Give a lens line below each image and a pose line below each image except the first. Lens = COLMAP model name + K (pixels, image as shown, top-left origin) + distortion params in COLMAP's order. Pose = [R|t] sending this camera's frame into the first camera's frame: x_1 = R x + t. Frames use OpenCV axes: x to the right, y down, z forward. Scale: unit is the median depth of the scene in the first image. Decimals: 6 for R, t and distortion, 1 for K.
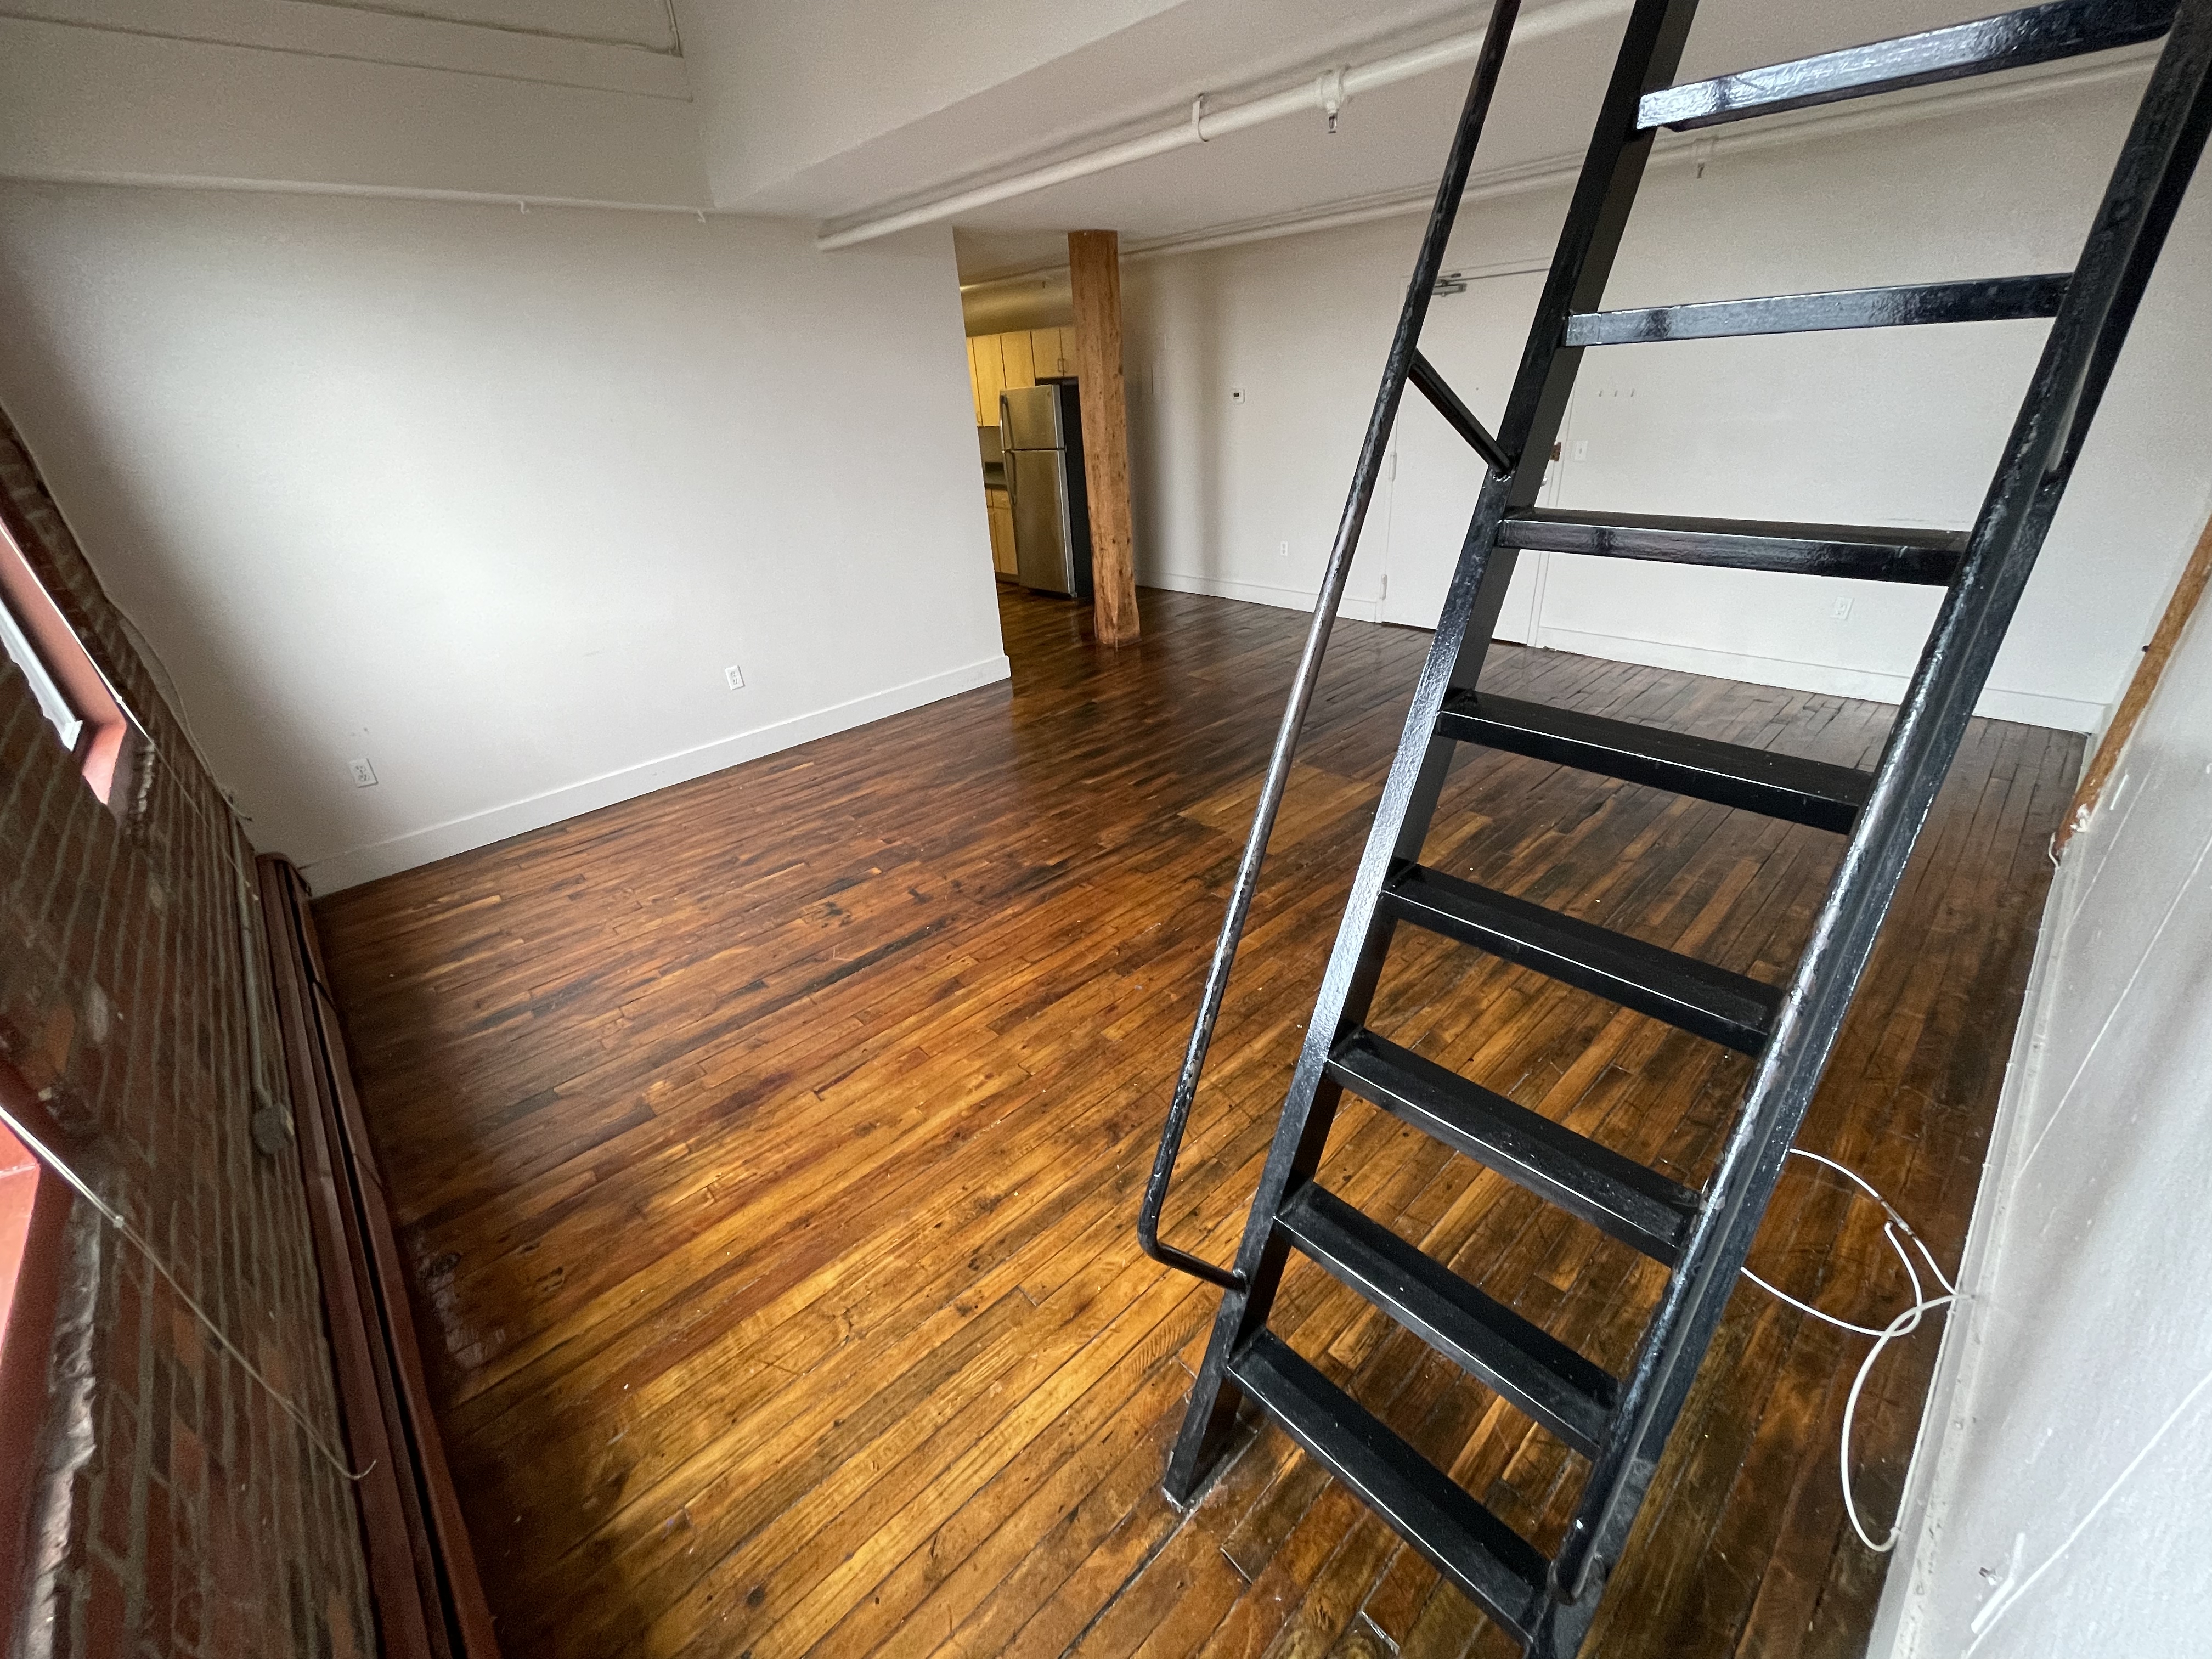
lens RADIAL K [[897.7, 0, 1106.9], [0, 897.7, 830.2], [0, 0, 1]] dist [0.001166, 0.000013]
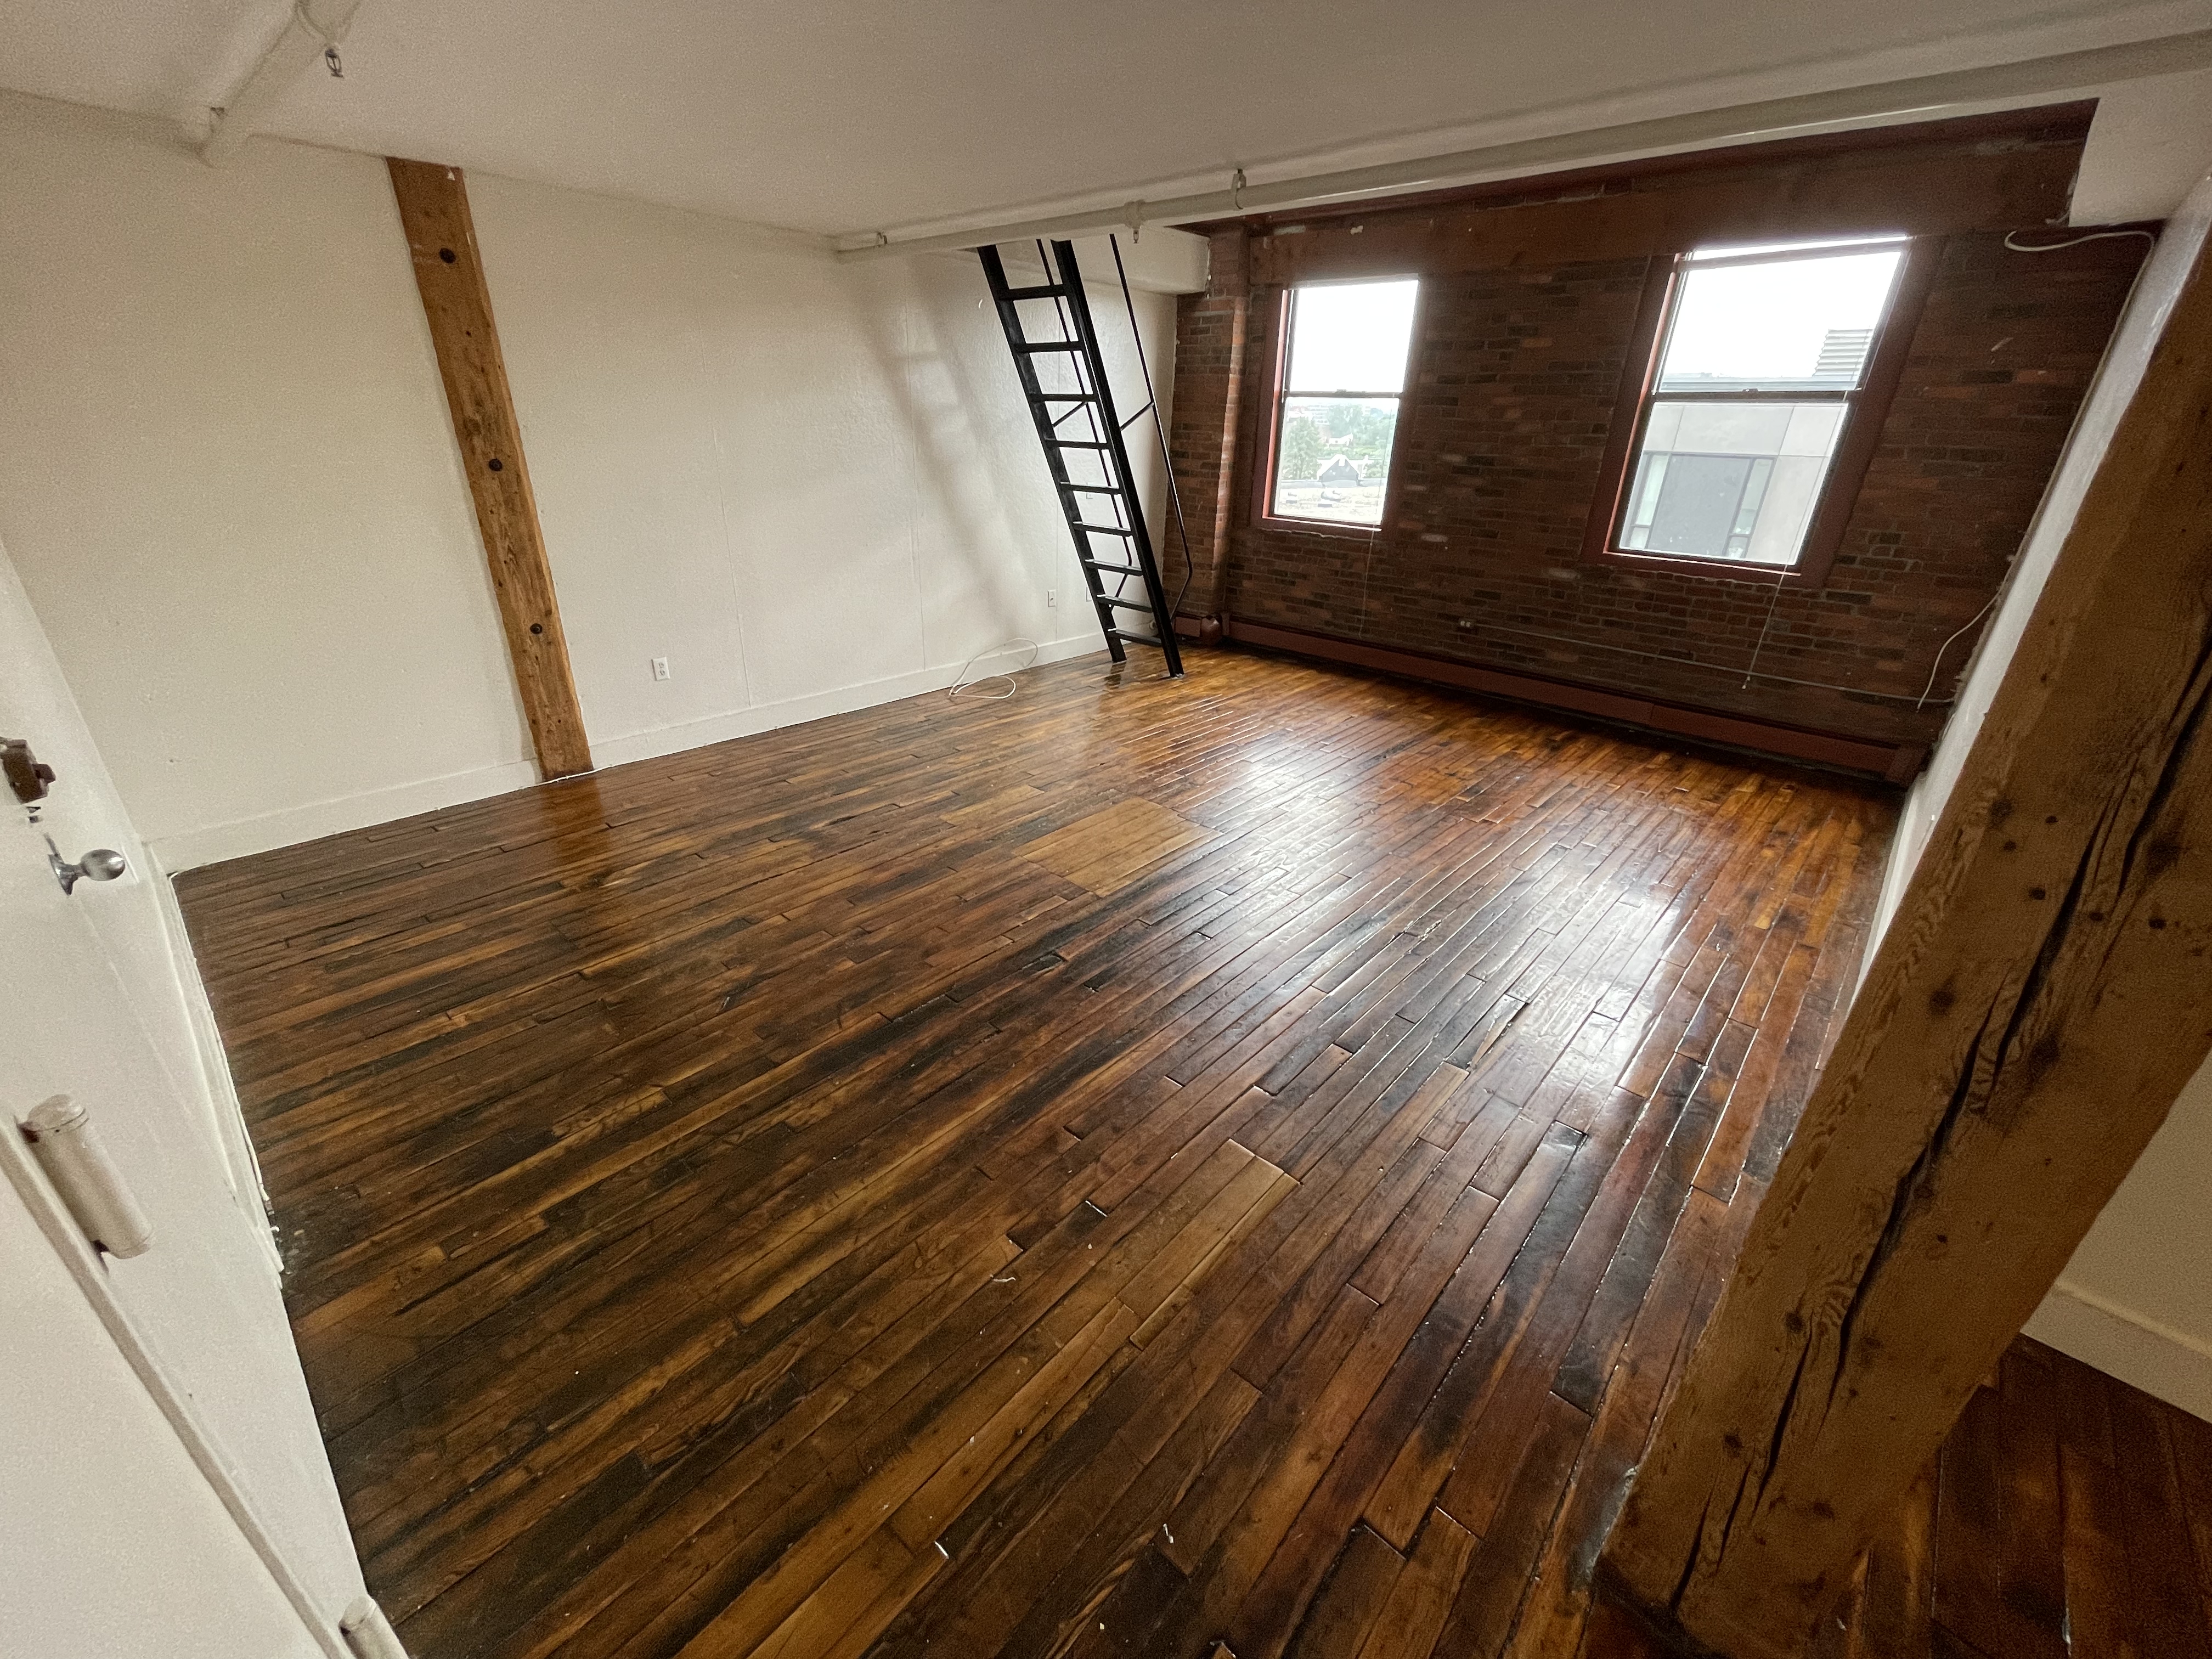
lens RADIAL K [[897.7, 0, 1103.8], [0, 897.7, 825.2], [0, 0, 1]] dist [0.001166, 0.000013]
pose [[-0.996424, 0.066724, -0.051844, 0.385306], [-0.000908, 0.605059, 0.796180, -1.192315], [0.084493, 0.793380, -0.602835, 2.274234]]
